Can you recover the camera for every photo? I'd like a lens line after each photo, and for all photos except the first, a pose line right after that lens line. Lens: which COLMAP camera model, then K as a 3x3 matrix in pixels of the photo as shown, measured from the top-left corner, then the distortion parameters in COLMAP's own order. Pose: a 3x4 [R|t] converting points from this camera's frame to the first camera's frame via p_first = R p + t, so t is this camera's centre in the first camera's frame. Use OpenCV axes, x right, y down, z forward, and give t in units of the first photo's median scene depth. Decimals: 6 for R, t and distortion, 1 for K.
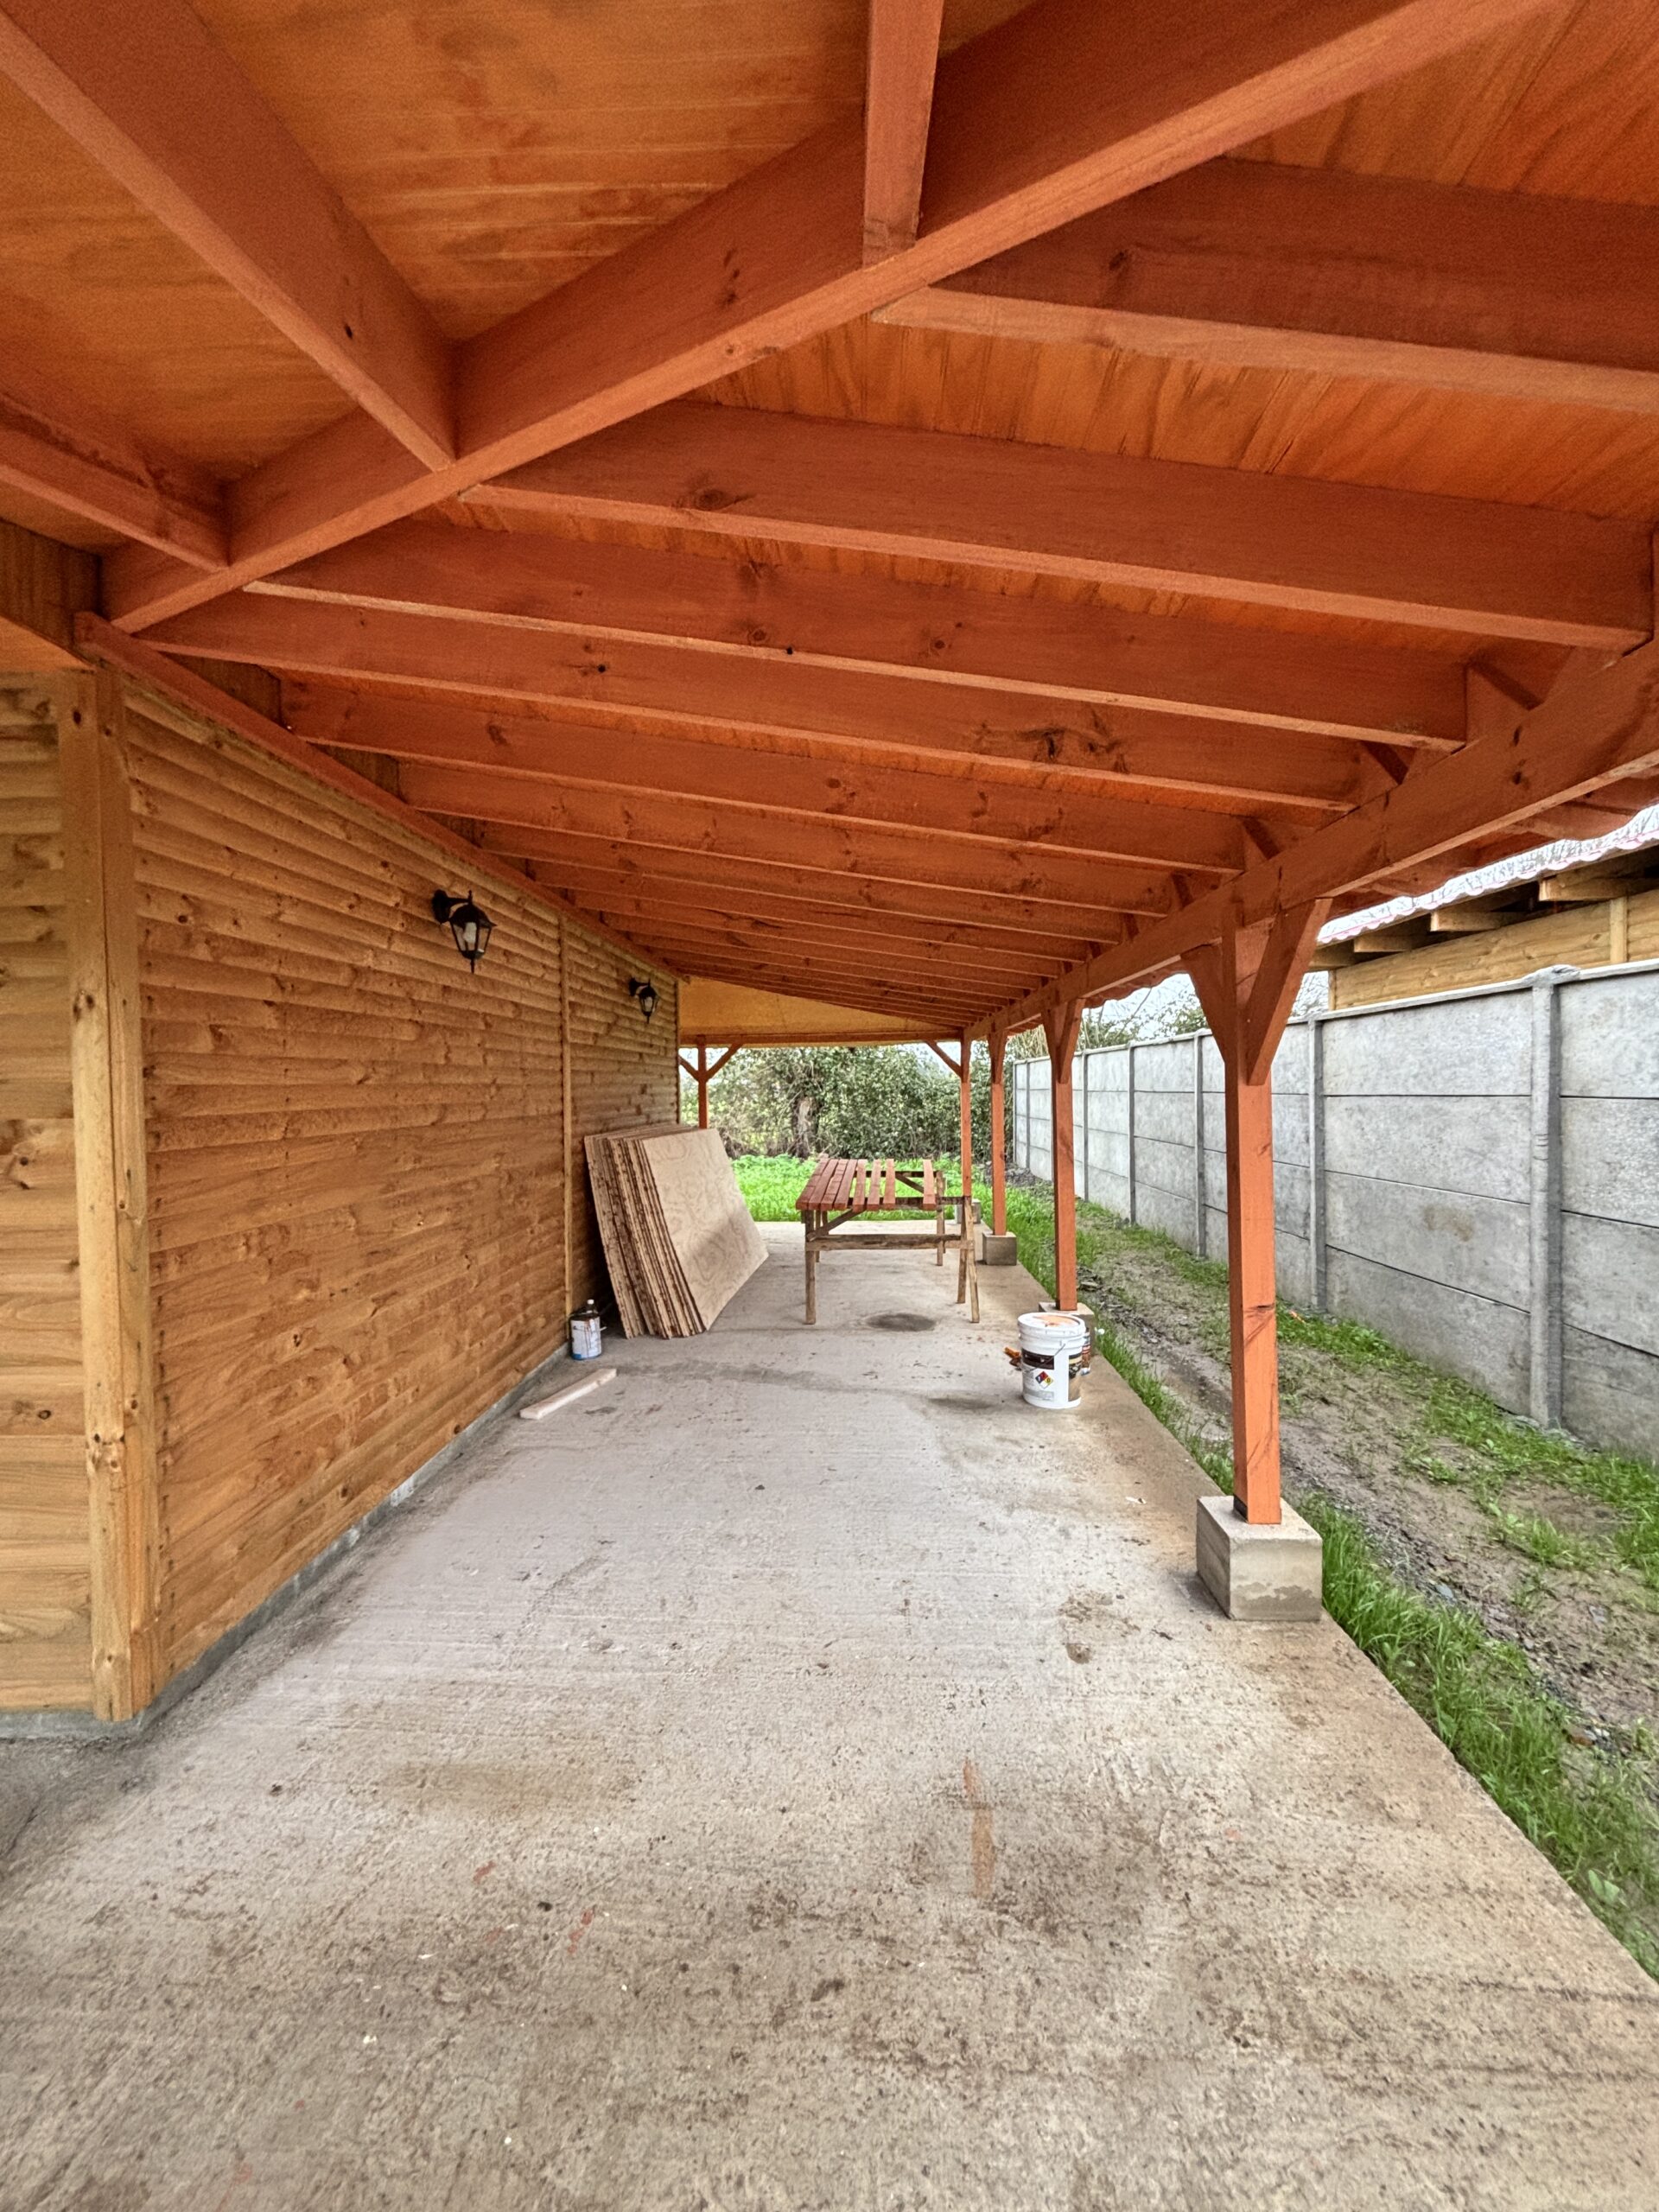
lens RADIAL K [[900.4, 0, 829.5], [0, 900.4, 1106.0], [0, 0, 1]] dist [0.000881, 0.011309]
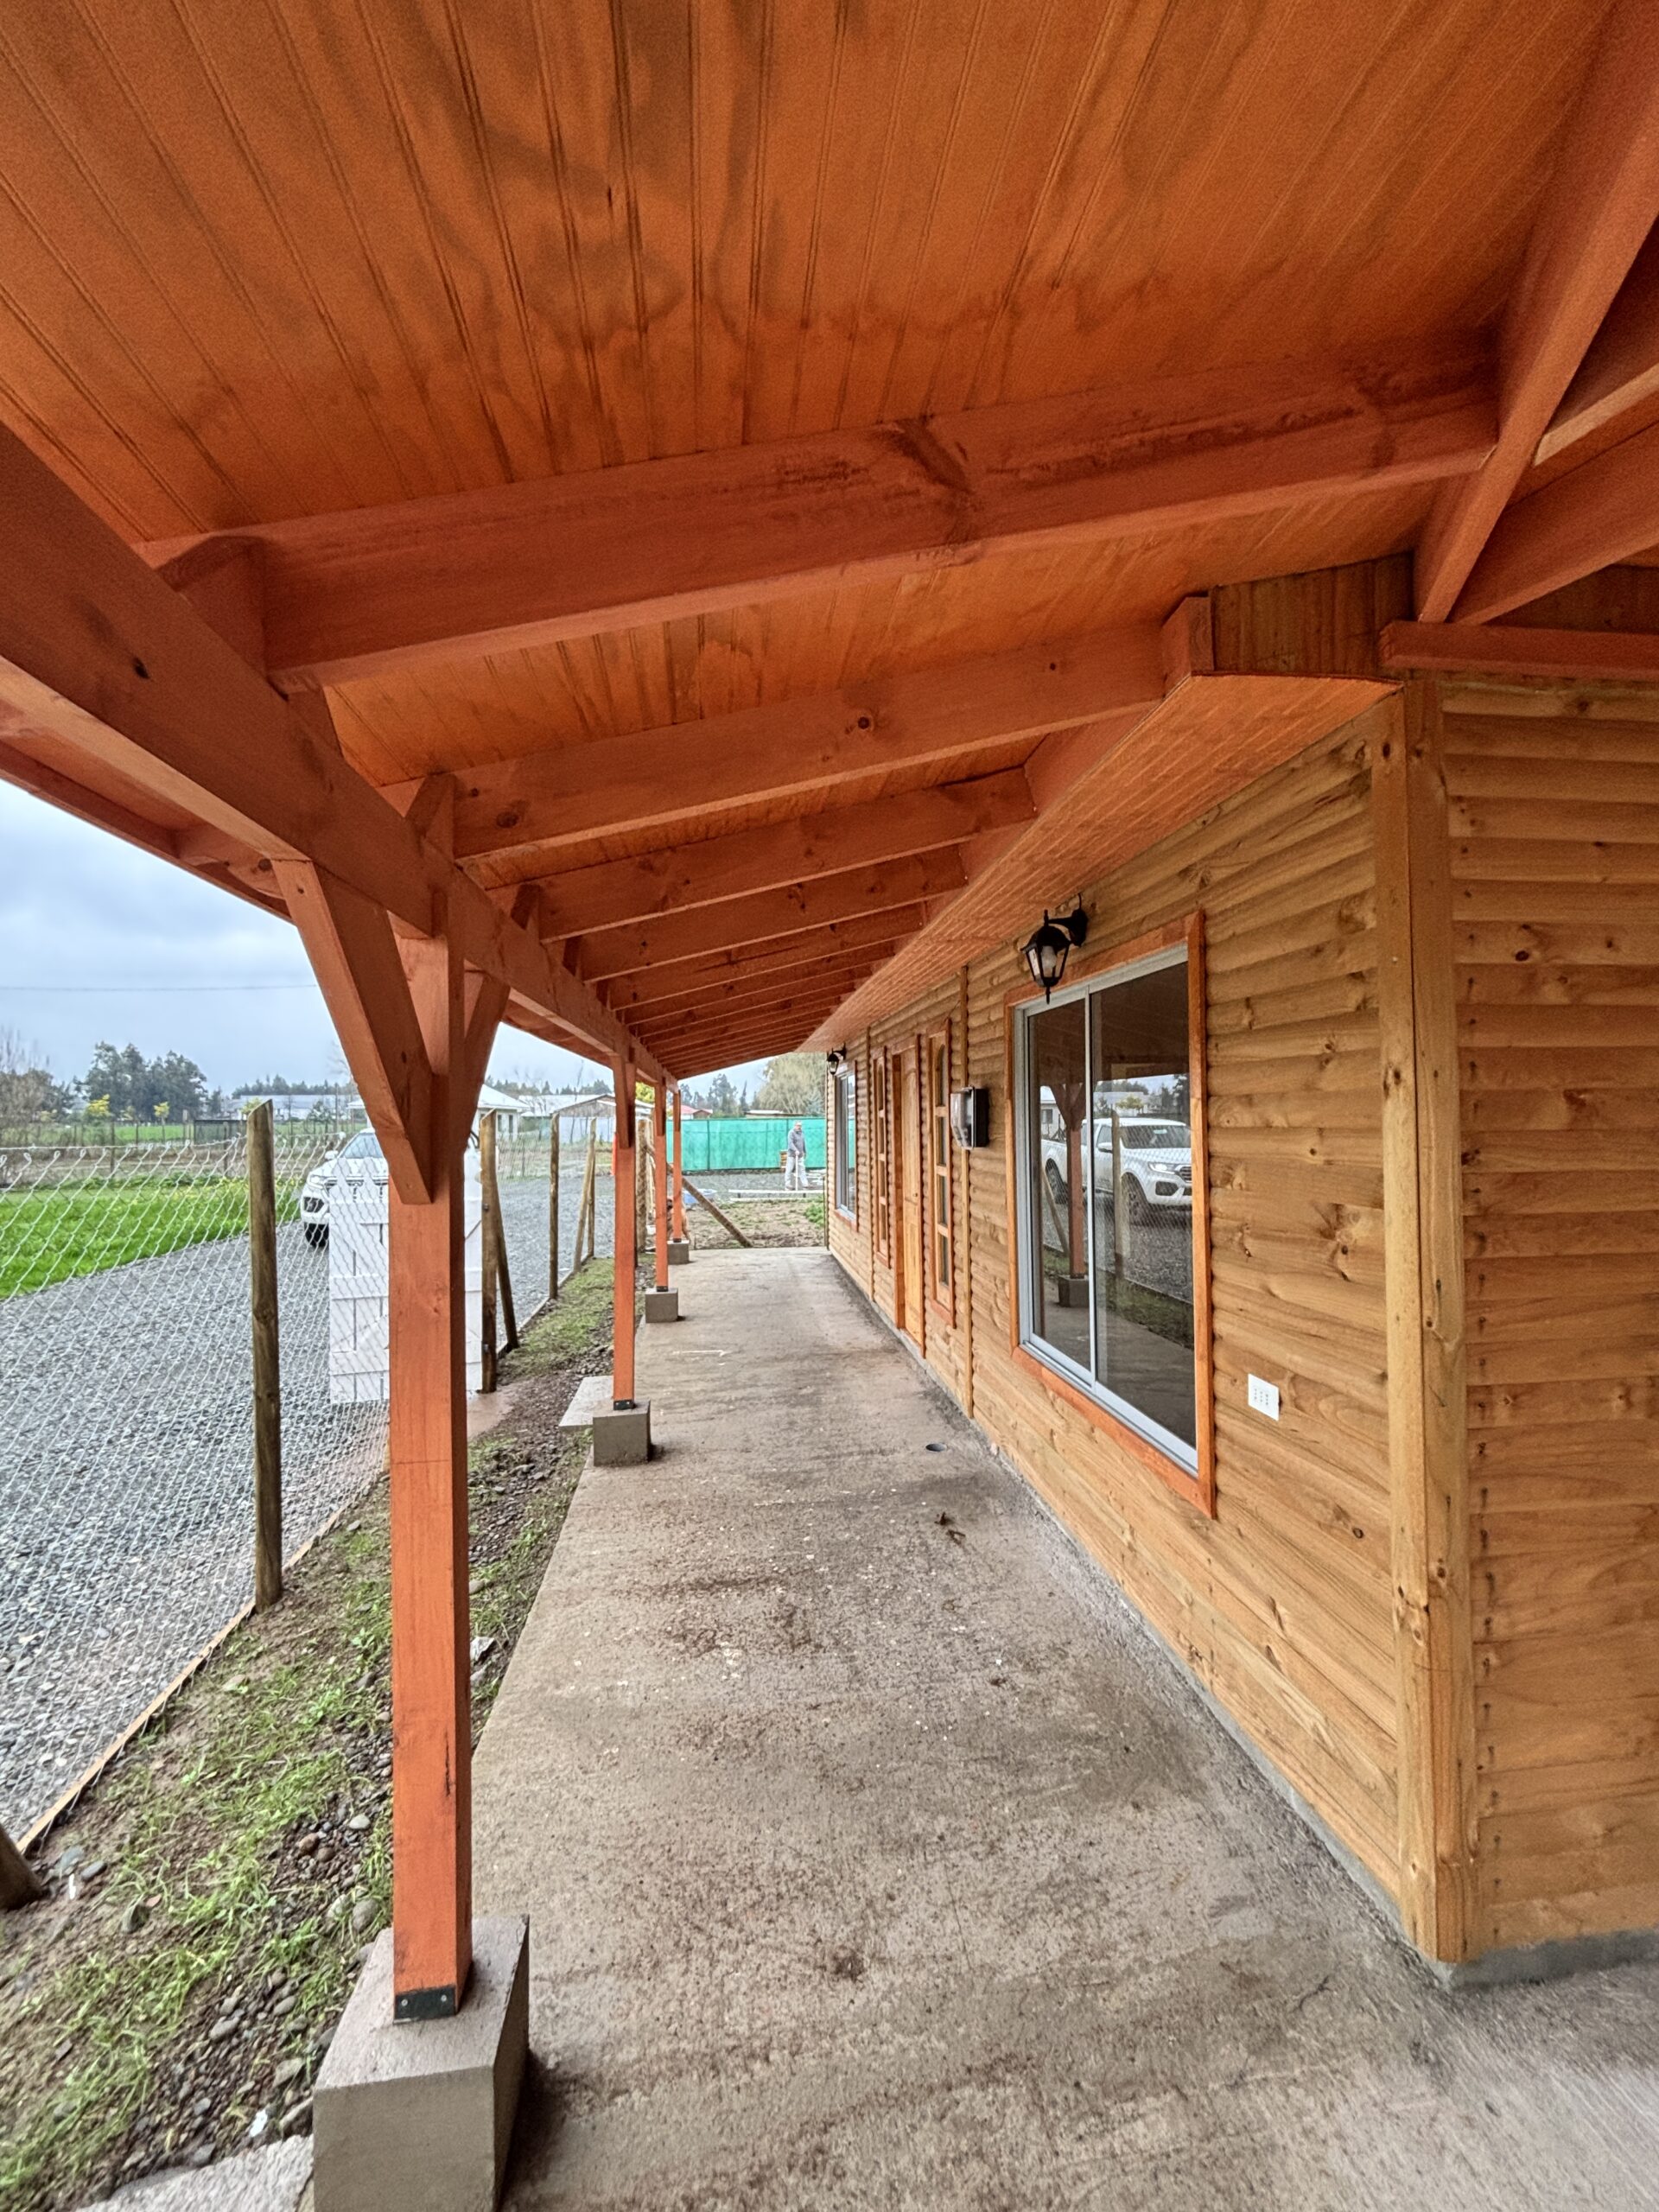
lens RADIAL K [[890.4, 0, 829.5], [0, 890.4, 1106.0], [0, 0, 1]] dist [-0.000413, -0.000407]
pose [[0.154794, -0.003009, -0.987942, -0.068576], [-0.016801, 0.999843, -0.005678, -0.070519], [0.987804, 0.017477, 0.154719, 0.330372]]
